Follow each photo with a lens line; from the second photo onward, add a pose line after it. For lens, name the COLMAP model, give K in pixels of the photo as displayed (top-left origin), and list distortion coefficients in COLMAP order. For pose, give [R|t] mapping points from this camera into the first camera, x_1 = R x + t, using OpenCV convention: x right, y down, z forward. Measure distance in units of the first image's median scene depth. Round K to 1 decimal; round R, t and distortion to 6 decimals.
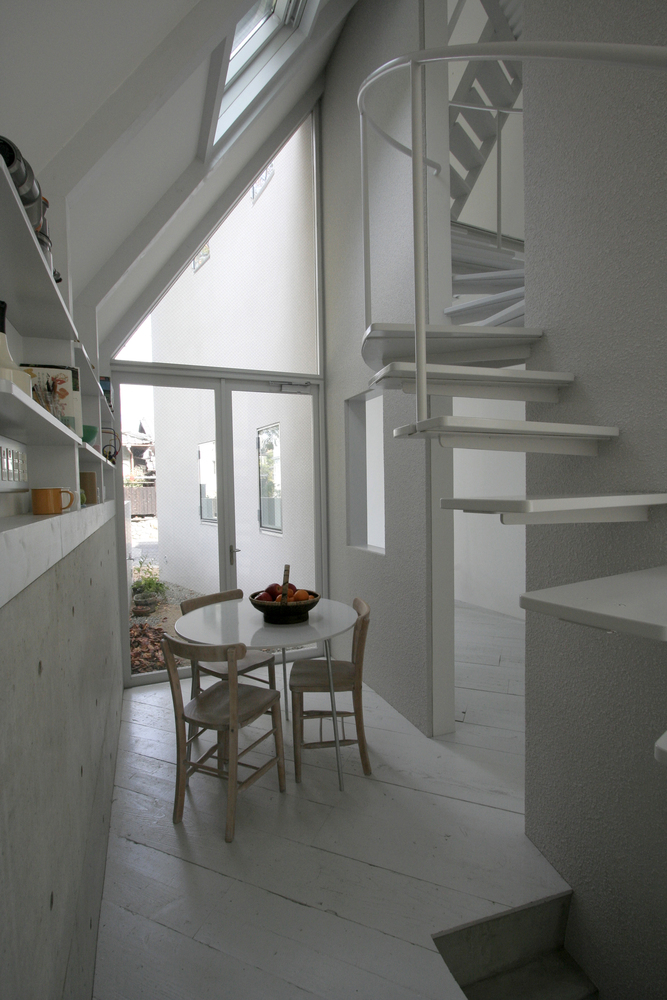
lens RADIAL K [[469.7, 0, 333.5], [0, 469.7, 500.0], [0, 0, 1]] dist [-0.014668, 0.000591]
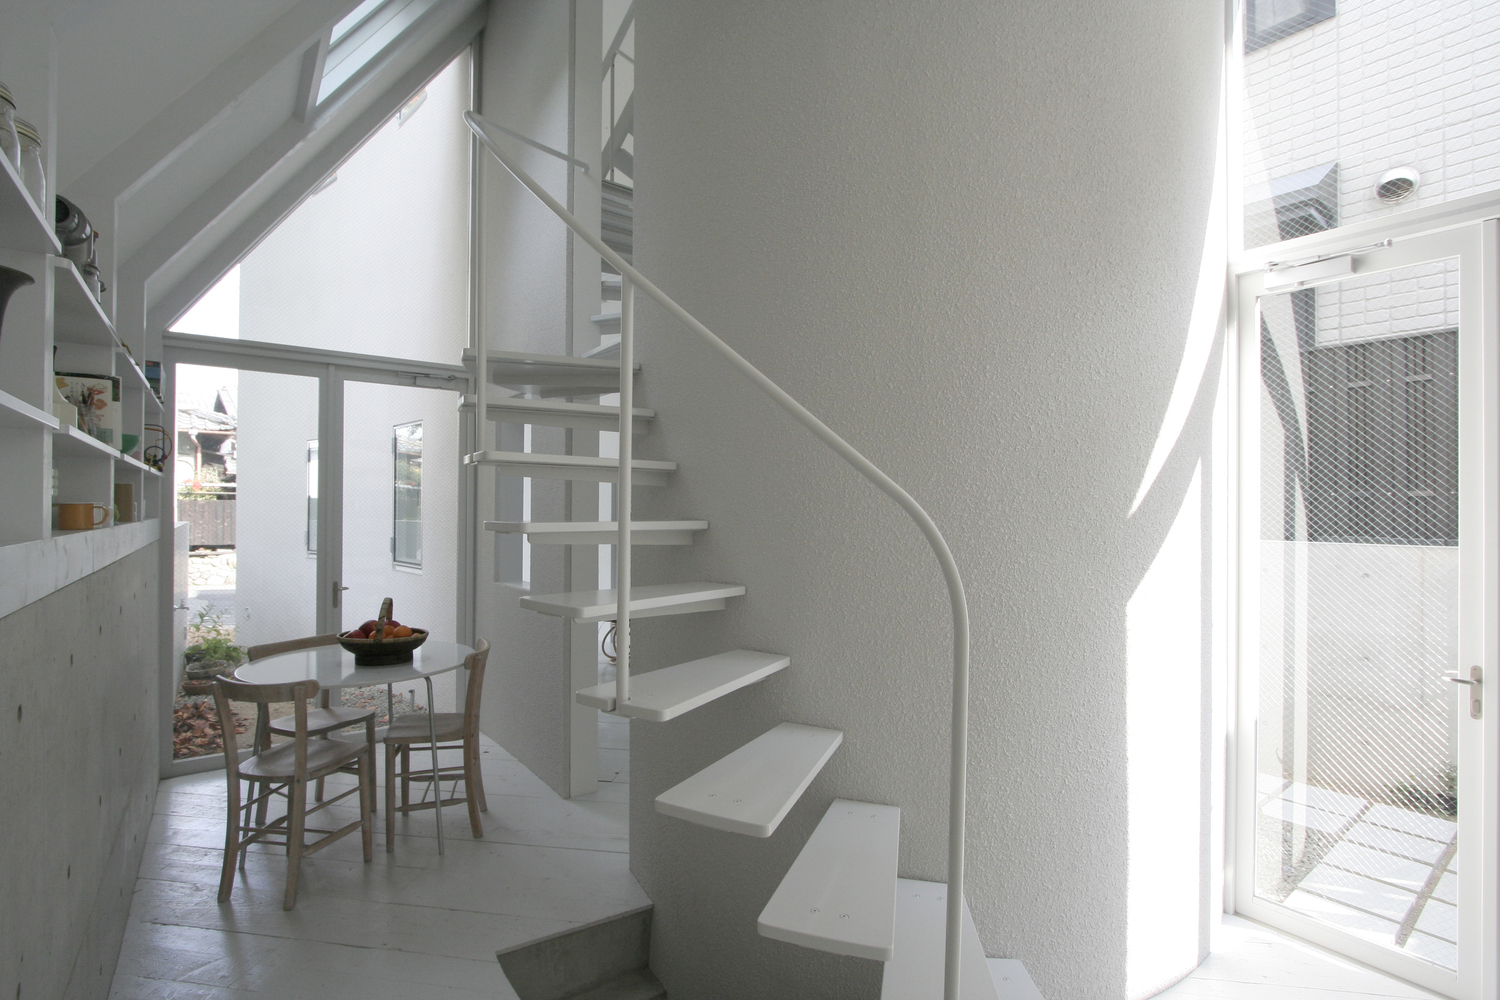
lens RADIAL K [[704.6, 0, 743.3], [0, 704.6, 496.0], [0, 0, 1]] dist [-0.014668, 0.000591]
pose [[0.967061, 0.028135, 0.252983, 0.182920], [-0.016184, 0.998658, -0.049200, 0.004580], [-0.254028, 0.043485, 0.966219, -0.379055]]
